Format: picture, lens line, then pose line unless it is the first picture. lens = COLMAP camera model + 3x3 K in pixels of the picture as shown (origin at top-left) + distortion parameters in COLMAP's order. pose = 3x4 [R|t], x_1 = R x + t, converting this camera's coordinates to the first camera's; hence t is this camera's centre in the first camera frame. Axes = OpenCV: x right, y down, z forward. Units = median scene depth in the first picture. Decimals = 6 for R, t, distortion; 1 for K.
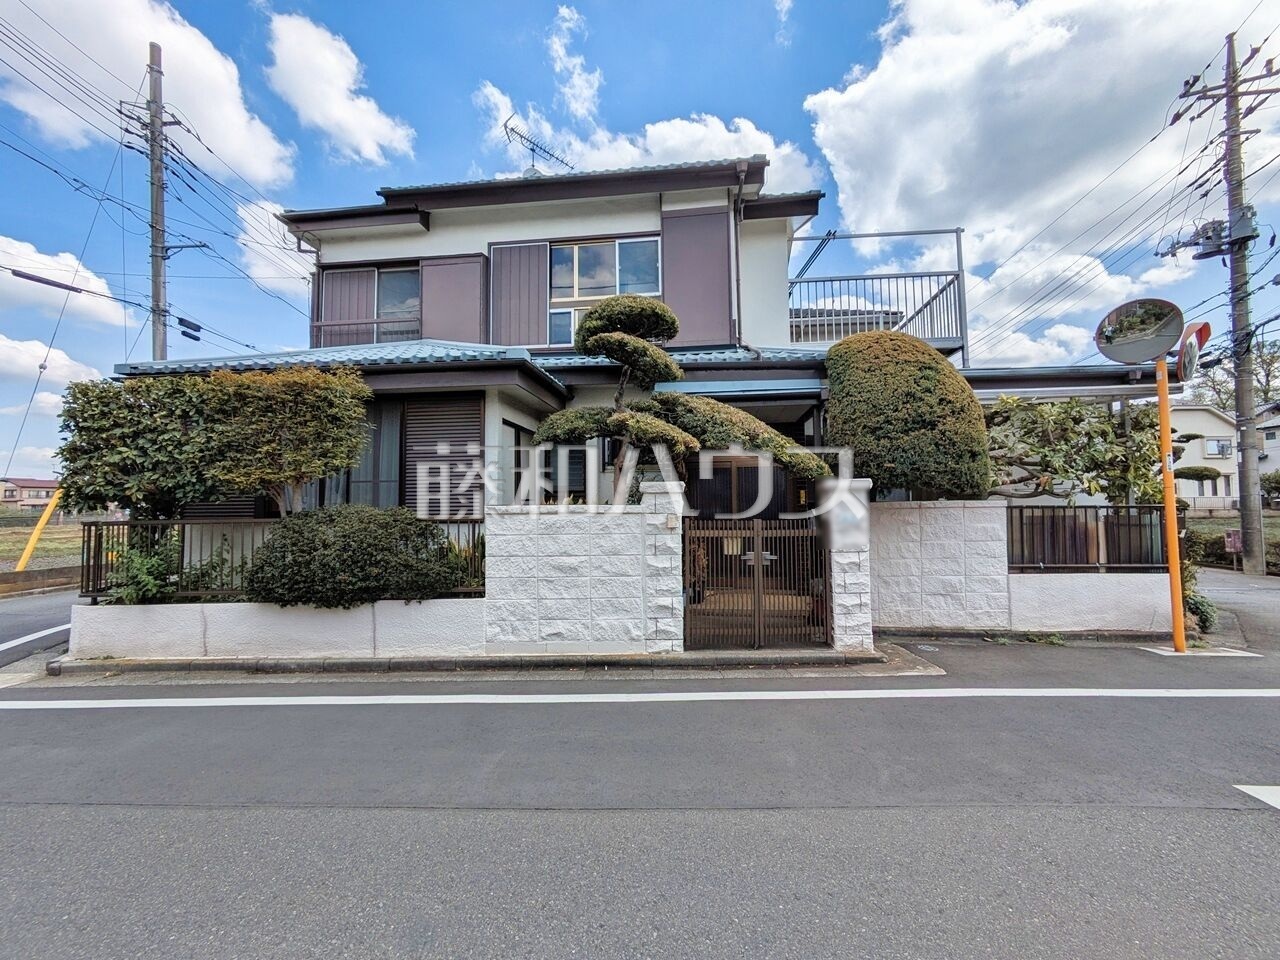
lens RADIAL K [[512.1, 0, 641.8], [0, 512.1, 481.3], [0, 0, 1]] dist [-0.001619, 0.001661]
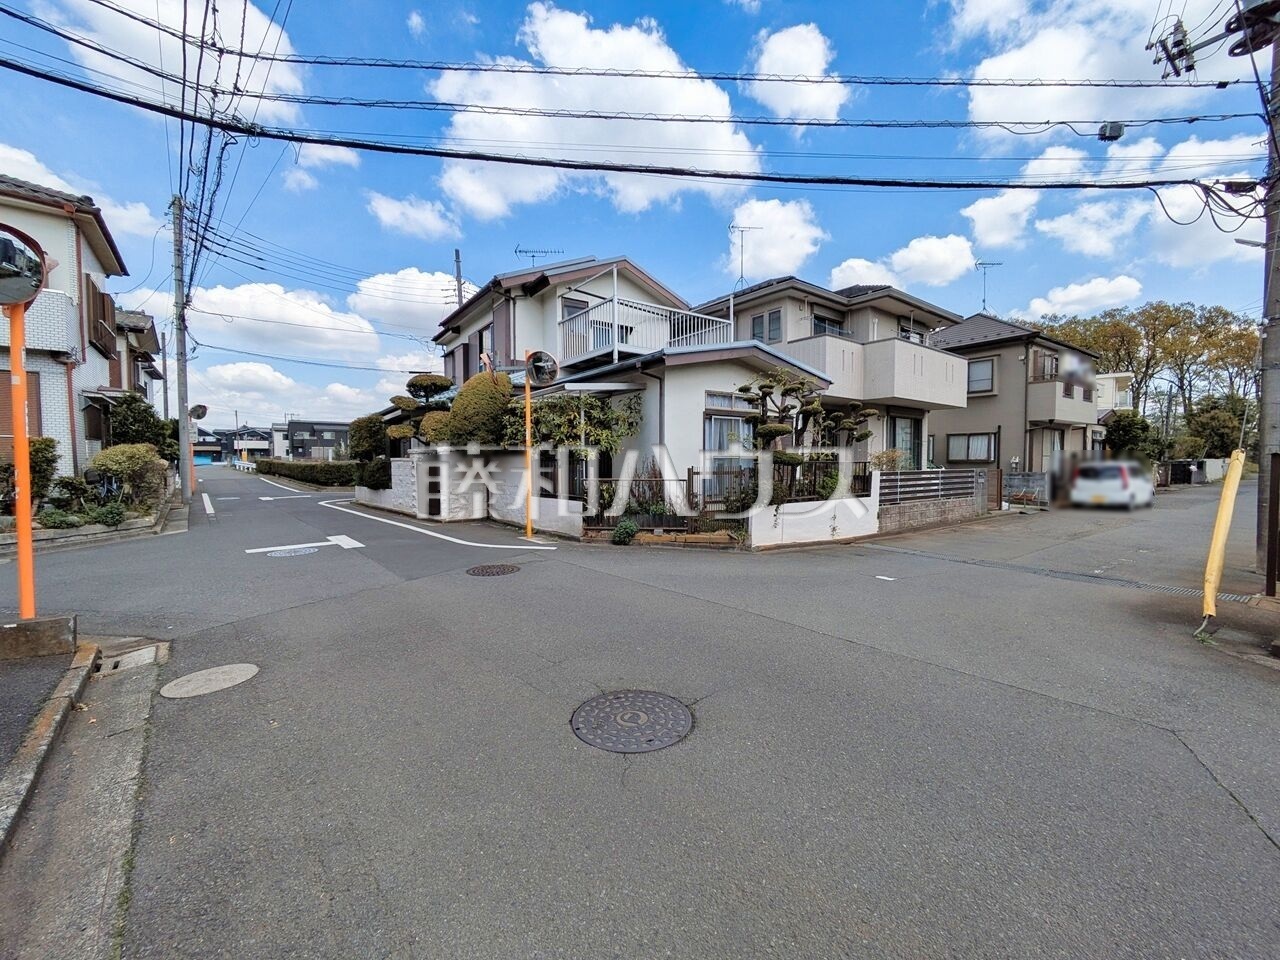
lens RADIAL K [[512.1, 0, 637.9], [0, 512.1, 476.6], [0, 0, 1]] dist [-0.001619, 0.001661]
pose [[0.668367, 0.028367, -0.743291, 2.393067], [0.031290, 0.997316, 0.066198, 0.003659], [0.743174, -0.067502, 0.665685, 0.082139]]
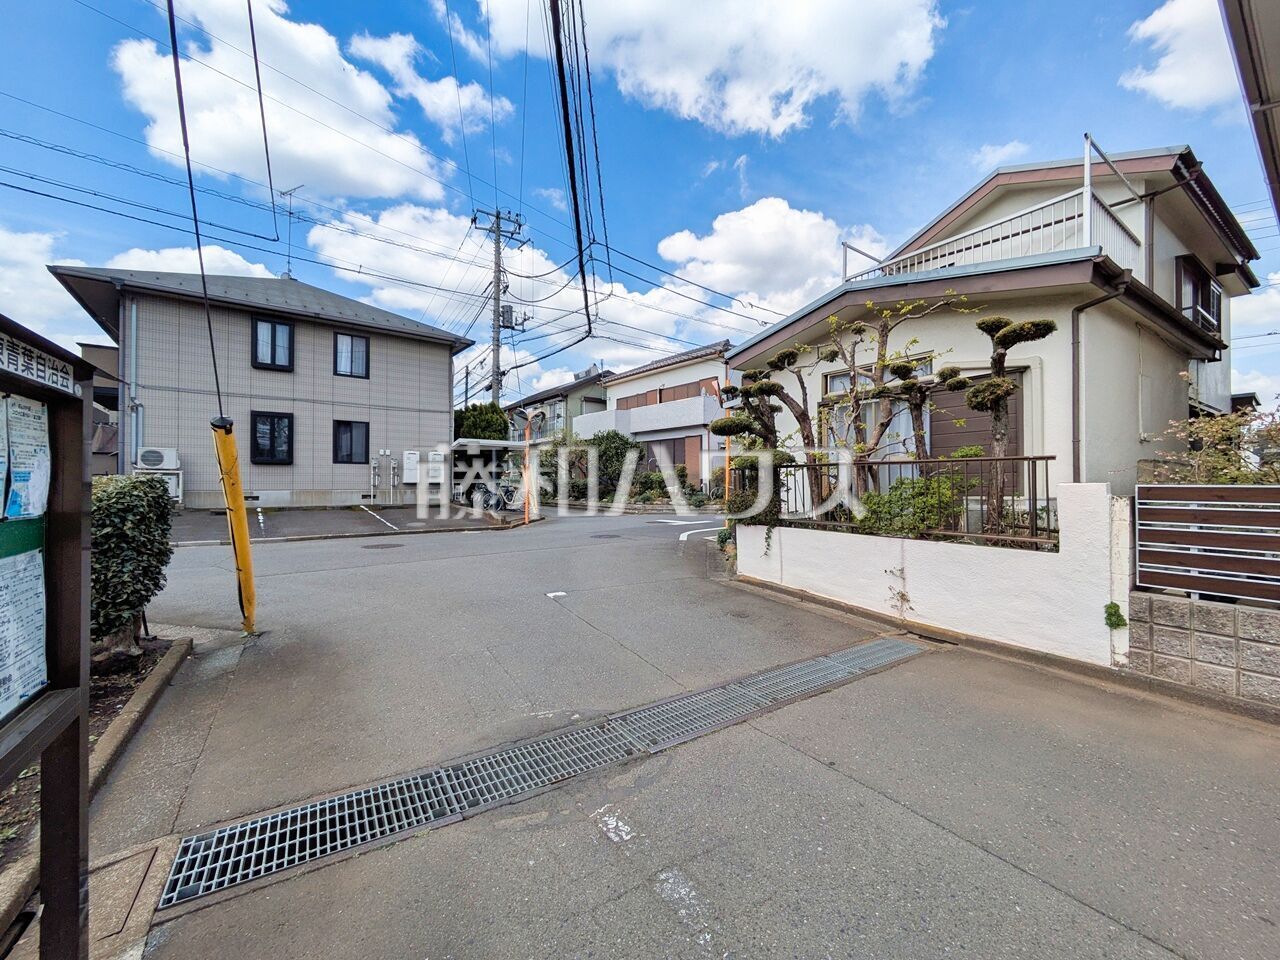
lens RADIAL K [[512.1, 0, 627.8], [0, 512.1, 477.7], [0, 0, 1]] dist [-0.001619, 0.001661]
pose [[-0.790990, 0.005893, -0.611800, 2.455722], [0.038439, 0.998457, -0.040081, 0.136765], [0.610620, -0.055221, -0.789996, 2.226506]]
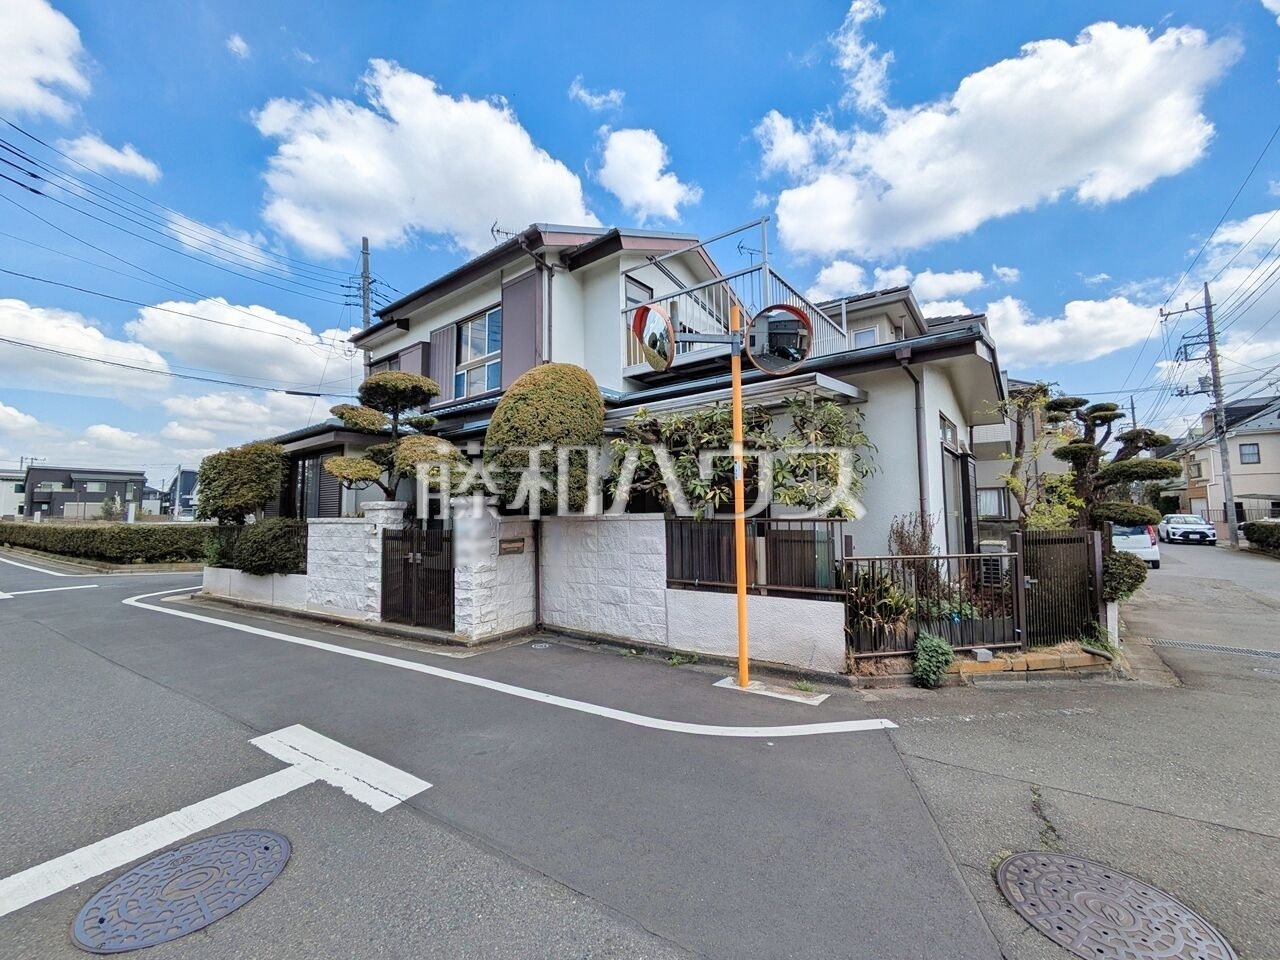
lens RADIAL K [[512.1, 0, 636.0], [0, 512.1, 478.0], [0, 0, 1]] dist [-0.001619, 0.001661]
pose [[0.848489, -0.040408, -0.527667, 1.232778], [0.026595, 0.999077, -0.033743, 0.001688], [0.528544, 0.014597, 0.848781, 0.141141]]
